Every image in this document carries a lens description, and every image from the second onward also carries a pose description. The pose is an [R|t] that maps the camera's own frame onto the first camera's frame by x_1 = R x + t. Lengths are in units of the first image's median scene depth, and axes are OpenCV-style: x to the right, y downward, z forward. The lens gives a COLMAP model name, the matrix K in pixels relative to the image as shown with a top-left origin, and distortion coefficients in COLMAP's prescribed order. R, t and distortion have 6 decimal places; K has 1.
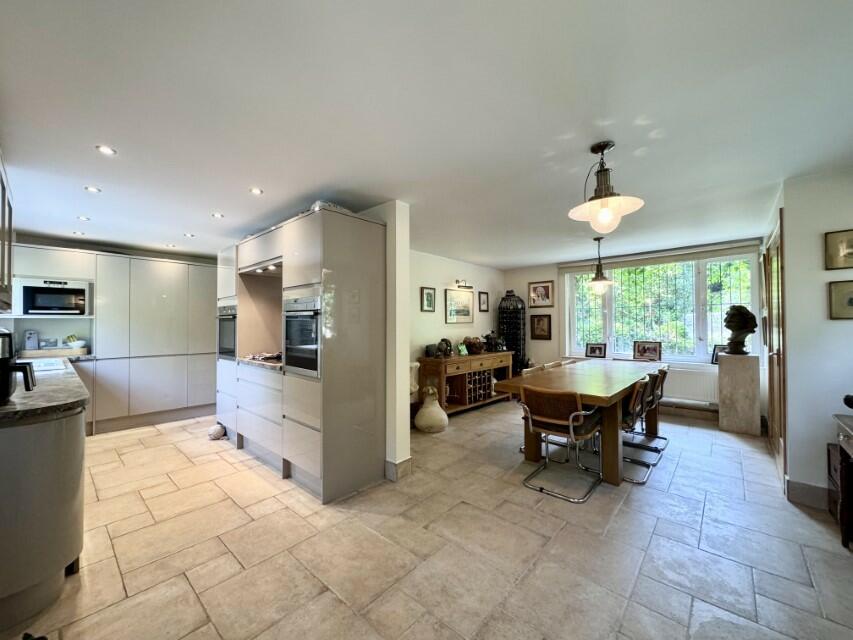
lens RADIAL K [[338.9, 0, 427.0], [0, 338.9, 320.3], [0, 0, 1]] dist [-0.002184, 0.000326]
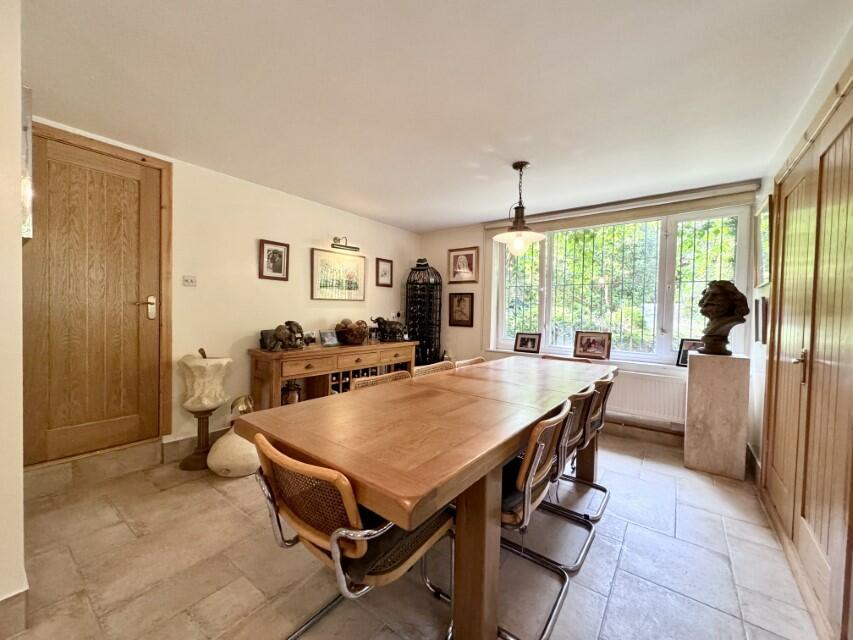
lens RADIAL K [[338.9, 0, 426.4], [0, 338.9, 319.6], [0, 0, 1]] dist [-0.002184, 0.000326]
pose [[0.996169, 0.024244, 0.084019, 0.246713], [-0.027659, 0.998828, 0.039717, 0.018408], [-0.082958, -0.041889, 0.995672, 0.326460]]
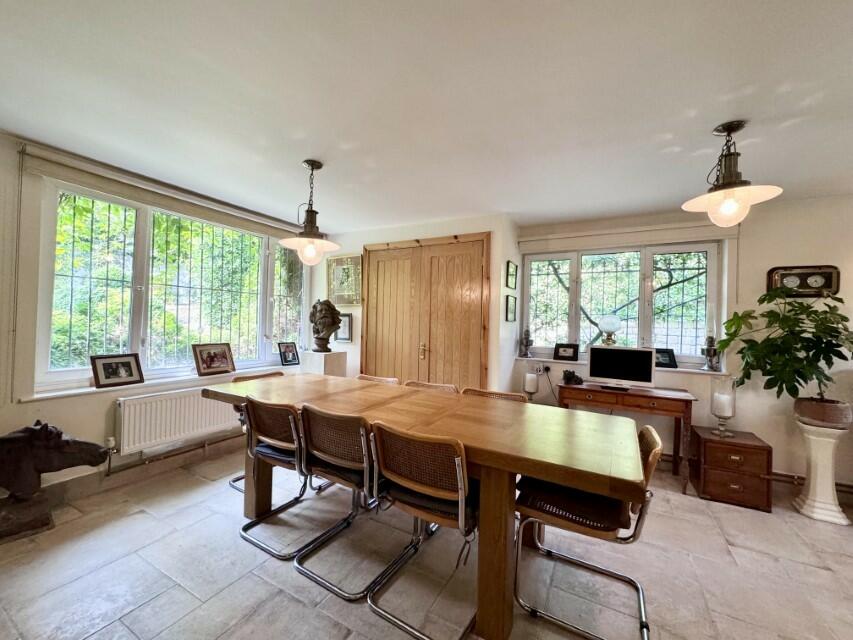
lens RADIAL K [[338.9, 0, 427.1], [0, 338.9, 318.8], [0, 0, 1]] dist [-0.002184, 0.000326]
pose [[-0.225666, 0.003235, 0.974199, -0.059503], [-0.044589, 0.998912, -0.013646, 0.007071], [-0.973184, -0.046518, -0.225276, 0.794346]]
